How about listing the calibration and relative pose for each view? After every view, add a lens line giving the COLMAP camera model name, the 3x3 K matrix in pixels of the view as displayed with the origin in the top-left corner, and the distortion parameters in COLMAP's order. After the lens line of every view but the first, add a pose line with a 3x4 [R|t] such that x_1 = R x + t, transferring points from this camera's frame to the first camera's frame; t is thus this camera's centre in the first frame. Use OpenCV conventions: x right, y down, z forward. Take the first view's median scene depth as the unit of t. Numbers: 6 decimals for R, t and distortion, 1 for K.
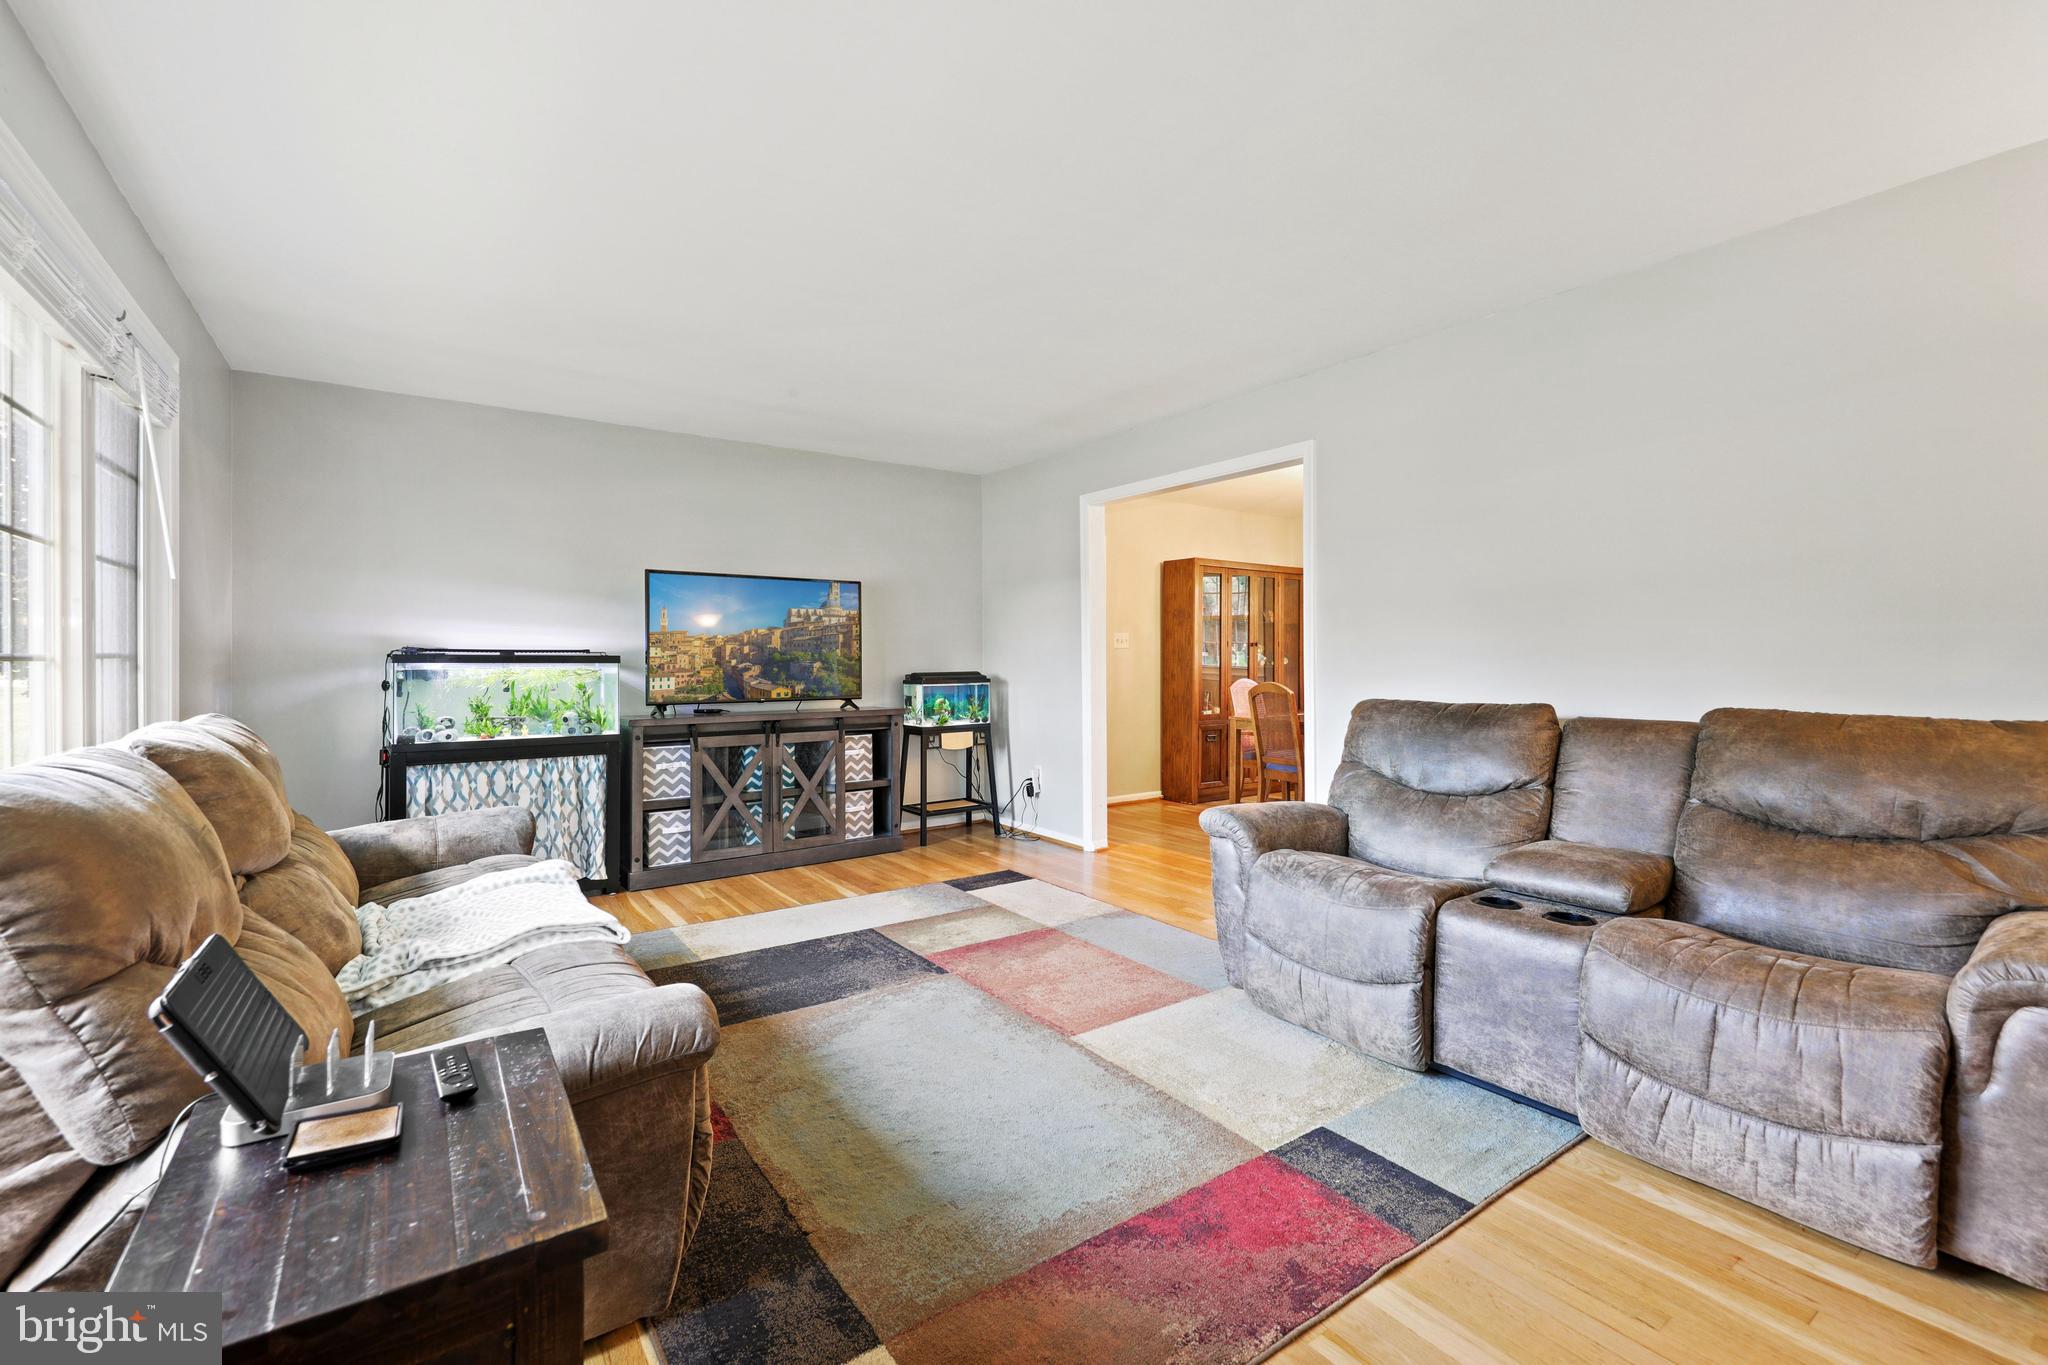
lens RADIAL K [[880.2, 0, 1021.2], [0, 880.2, 670.8], [0, 0, 1]] dist [0.019017, -0.008516]
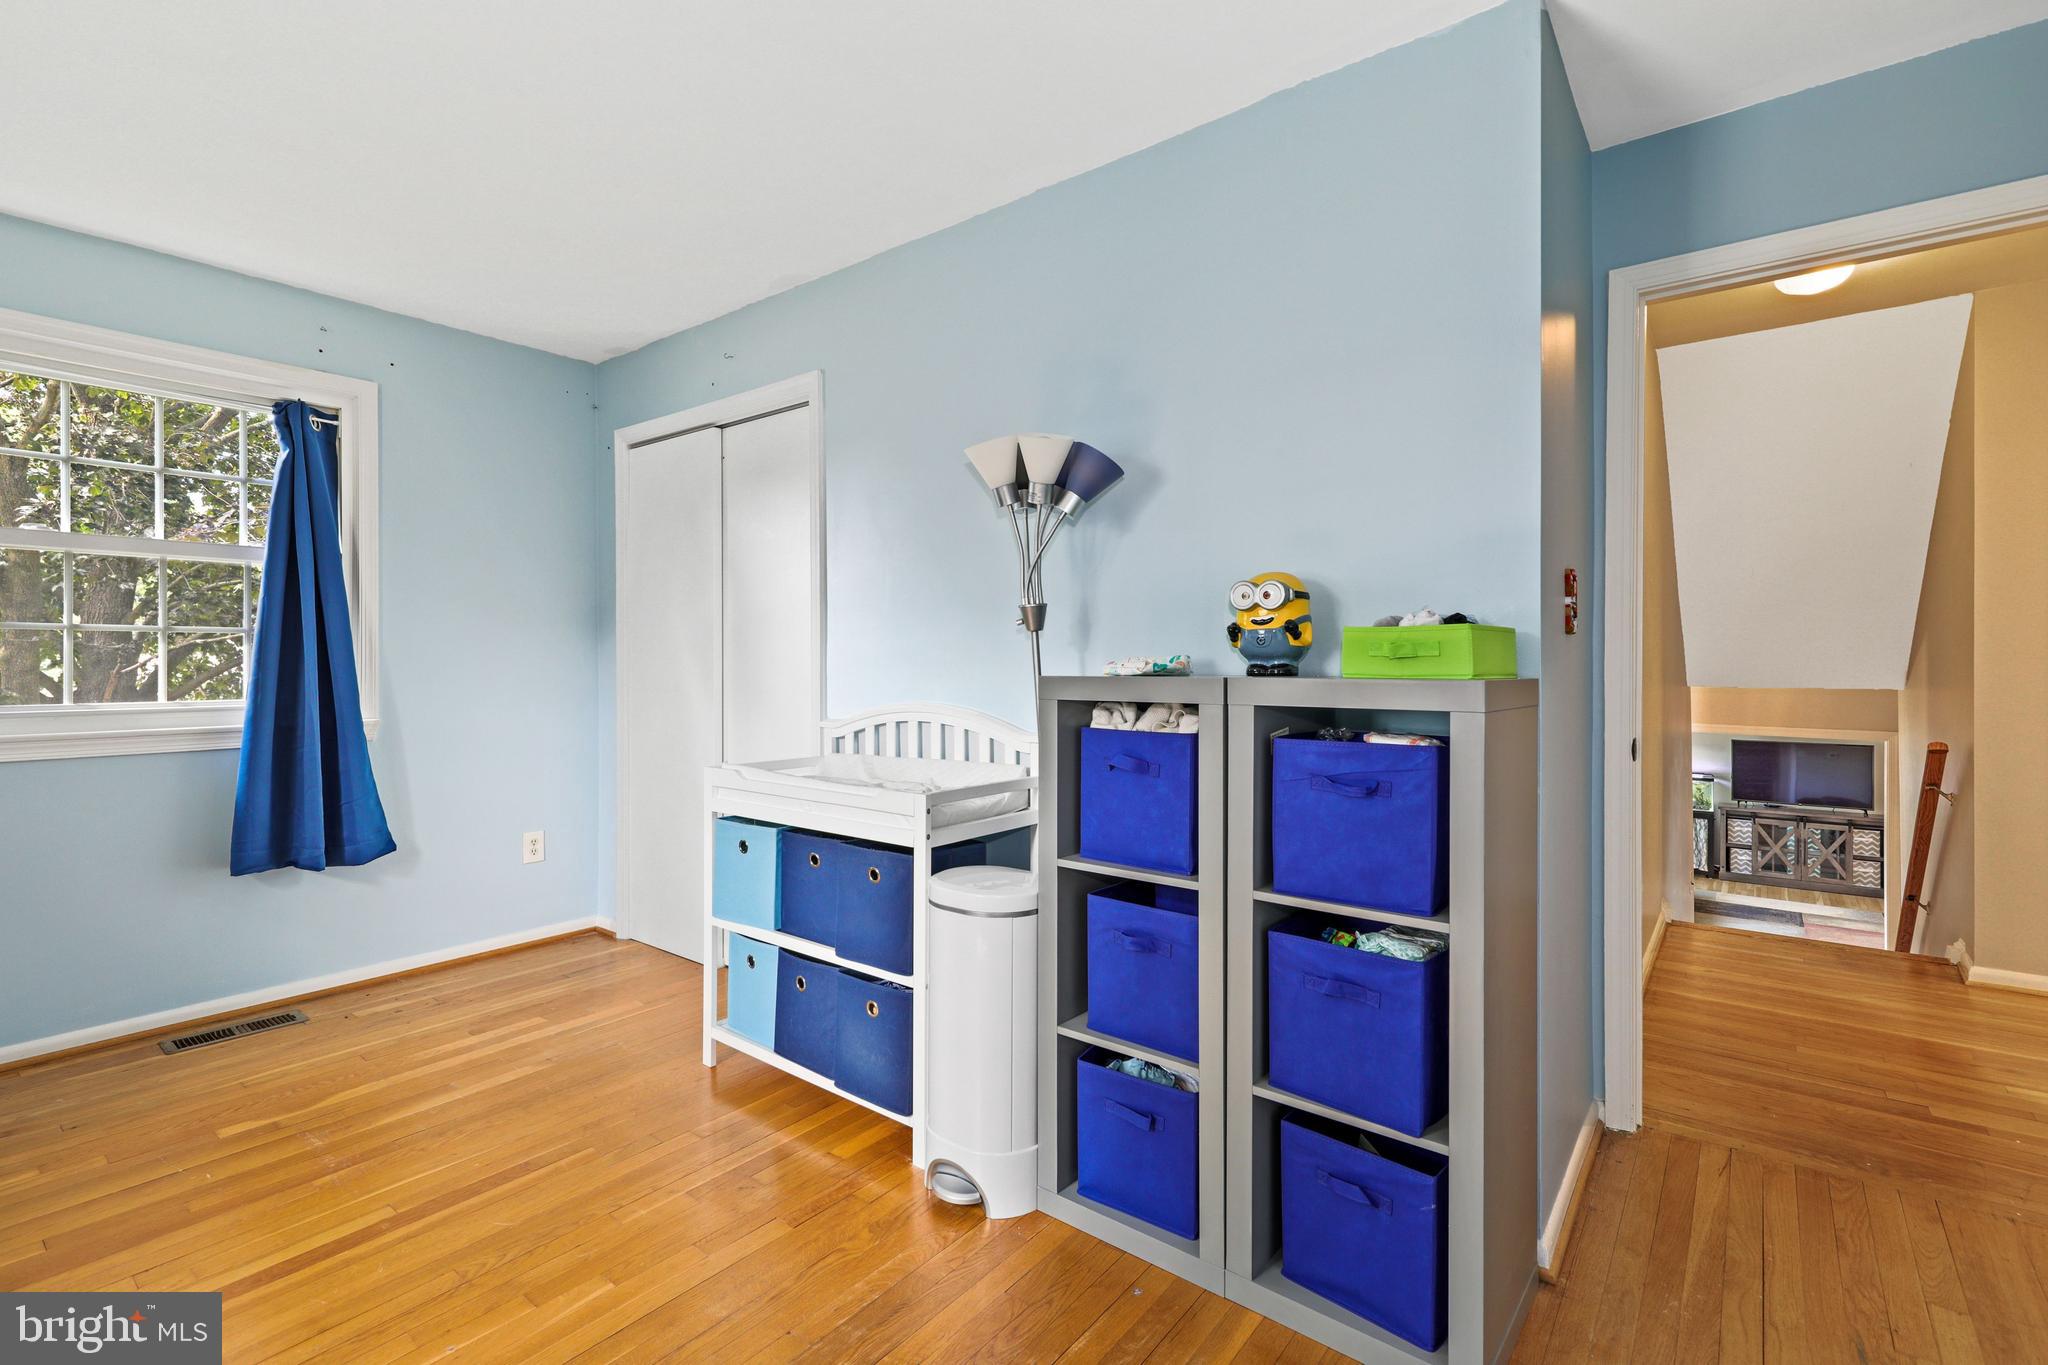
lens RADIAL K [[921.7, 0, 1023.6], [0, 921.7, 655.4], [0, 0, 1]] dist [0.000673, 0.000118]
pose [[0.287494, 0.003875, -0.957775, 2.567936], [-0.013184, 0.999913, 0.000088, -0.602074], [0.957692, 0.012602, 0.287520, -2.778275]]
